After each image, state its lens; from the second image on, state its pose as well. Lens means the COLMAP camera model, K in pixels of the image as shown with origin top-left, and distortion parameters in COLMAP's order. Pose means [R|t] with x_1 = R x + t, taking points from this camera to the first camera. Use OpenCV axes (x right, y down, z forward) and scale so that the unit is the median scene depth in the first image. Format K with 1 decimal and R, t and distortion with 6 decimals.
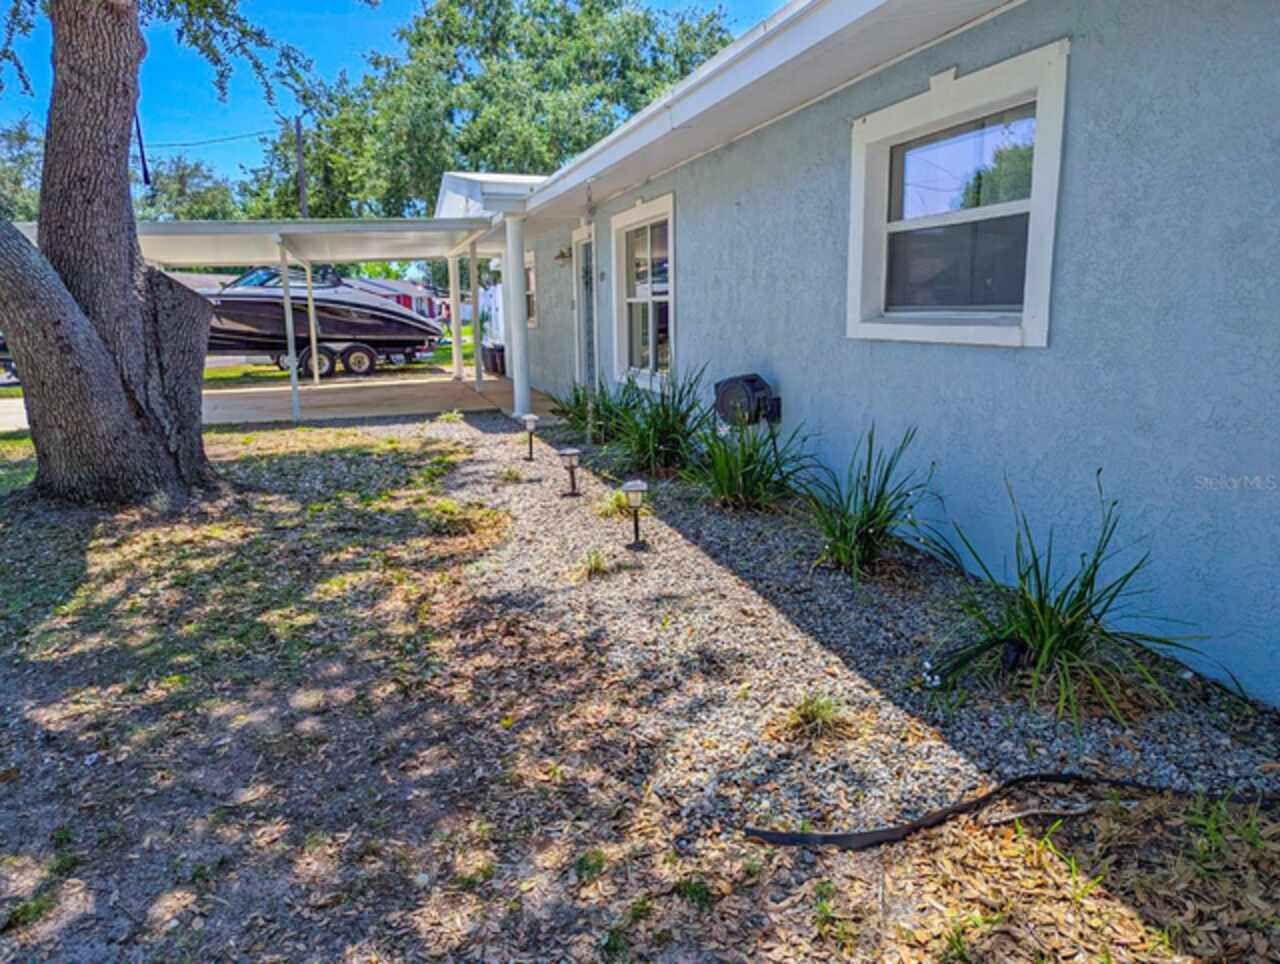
lens RADIAL K [[920.4, 0, 620.2], [0, 920.4, 462.6], [0, 0, 1]] dist [0.041467, -0.052624]
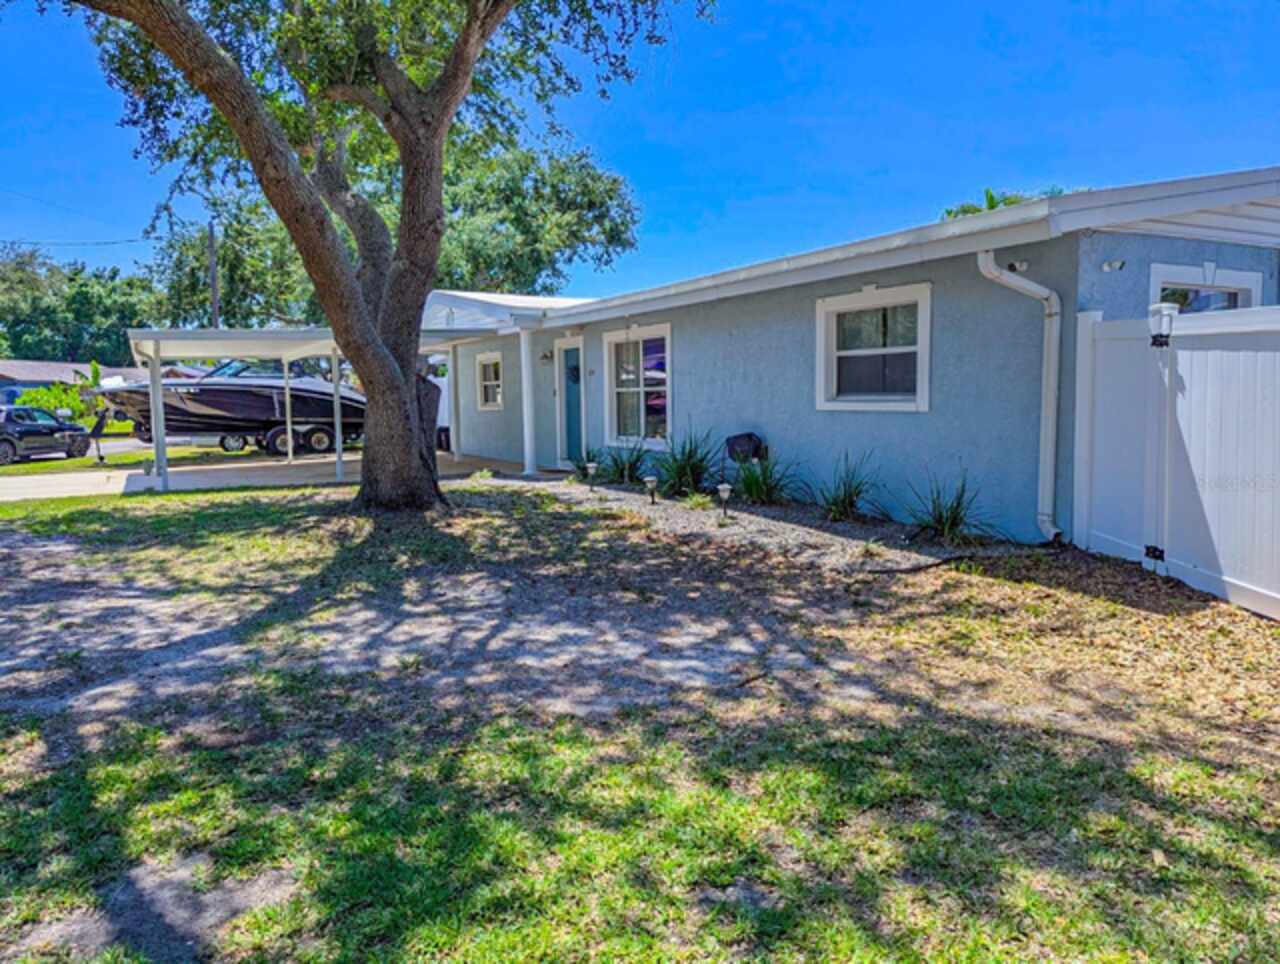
lens RADIAL K [[898.4, 0, 640.0], [0, 898.4, 482.0], [0, 0, 1]] dist [0.051604, -0.039319]
pose [[0.975539, -0.022283, 0.218695, -0.321276], [0.037583, 0.997108, -0.066051, 0.075261], [-0.216590, 0.072654, 0.973555, -0.443874]]
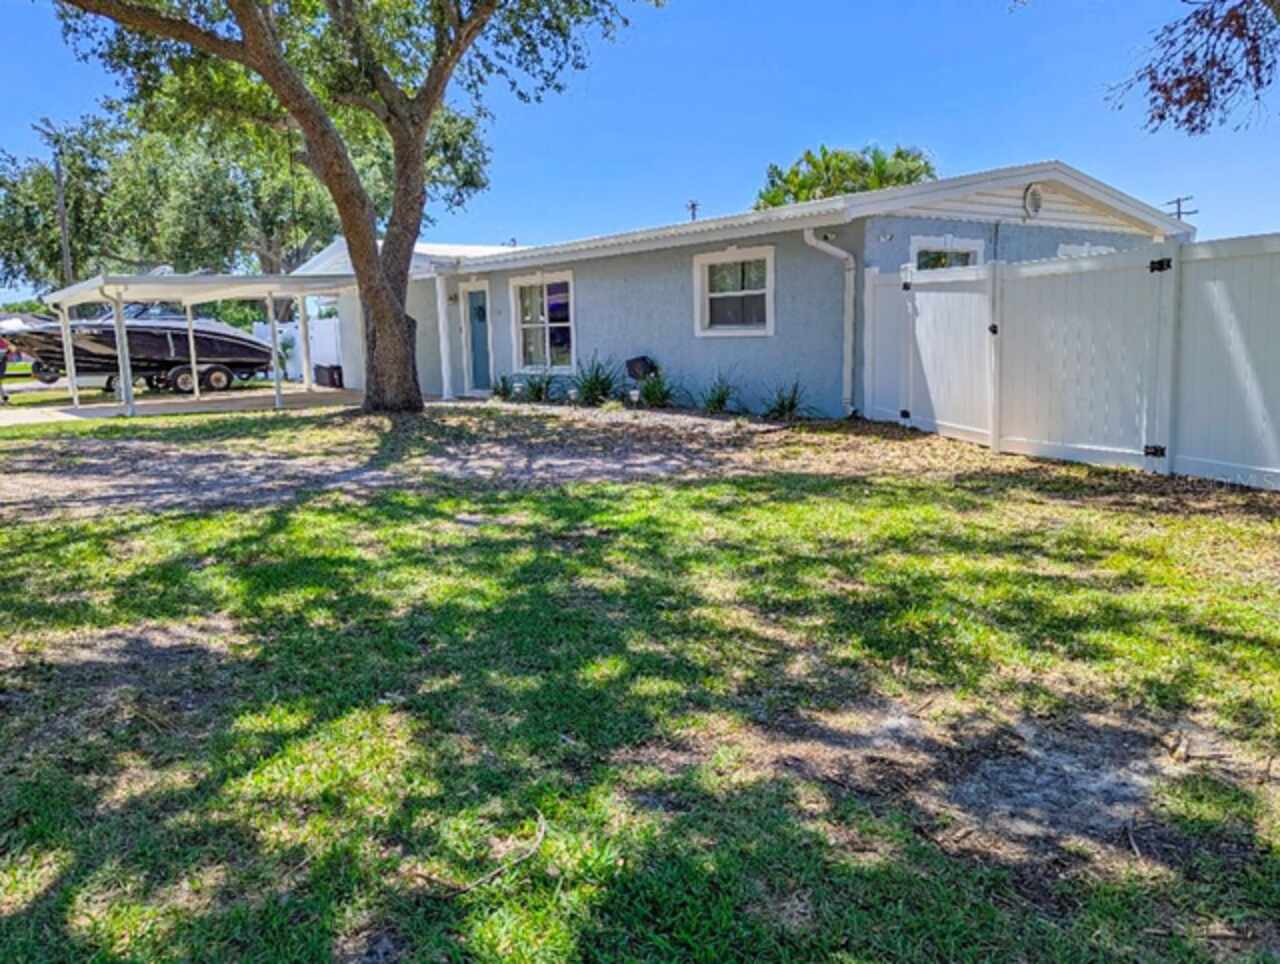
lens RADIAL K [[963.1, 0, 610.9], [0, 963.1, 499.4], [0, 0, 1]] dist [0.062200, -0.065242]
pose [[0.932609, -0.068589, 0.354311, -0.602041], [0.070680, 0.997474, 0.007052, 0.176671], [-0.353900, 0.018466, 0.935101, -0.899454]]
